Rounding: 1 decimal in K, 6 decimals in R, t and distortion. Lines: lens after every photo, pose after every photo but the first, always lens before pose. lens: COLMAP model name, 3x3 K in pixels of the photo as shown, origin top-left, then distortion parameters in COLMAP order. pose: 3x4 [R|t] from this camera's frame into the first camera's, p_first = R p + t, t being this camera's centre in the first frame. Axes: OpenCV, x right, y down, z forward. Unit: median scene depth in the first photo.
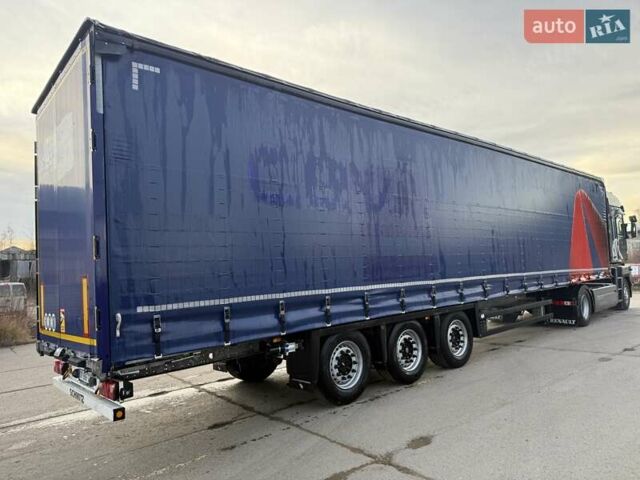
lens RADIAL K [[451.8, 0, 320.0], [0, 451.8, 240.0], [0, 0, 1]] dist [0.121349, -0.169569]
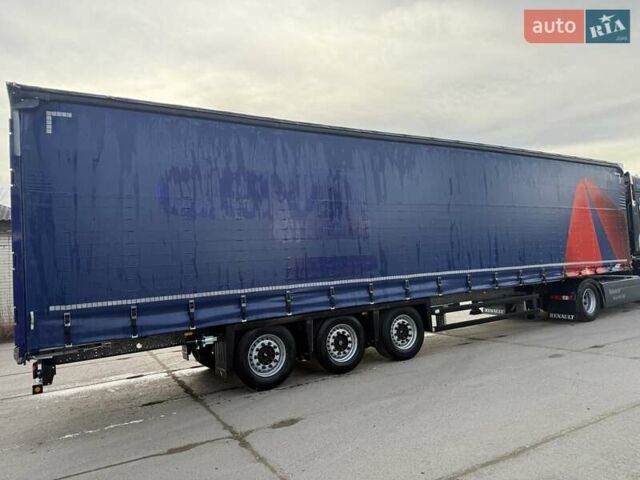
lens RADIAL K [[451.8, 0, 320.0], [0, 451.8, 240.0], [0, 0, 1]] dist [0.121349, -0.169569]
pose [[0.982806, -0.023259, -0.183169, 0.387264], [0.026975, 0.999477, 0.017819, -0.027162], [0.182659, -0.022454, 0.982920, -0.074528]]
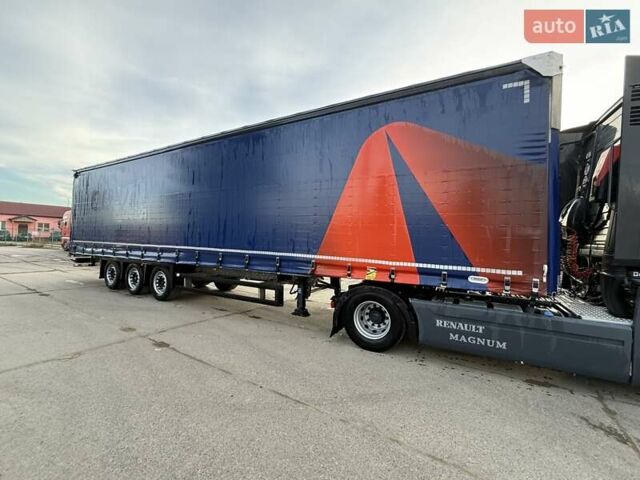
lens RADIAL K [[277.2, 0, 320.0], [0, 277.2, 240.0], [0, 0, 1]] dist [-0.002128, -0.000287]
pose [[0.301064, 0.062155, -0.951576, 1.717462], [0.024812, 0.997025, 0.072974, 0.014333], [0.953281, -0.045581, 0.298626, 1.568333]]
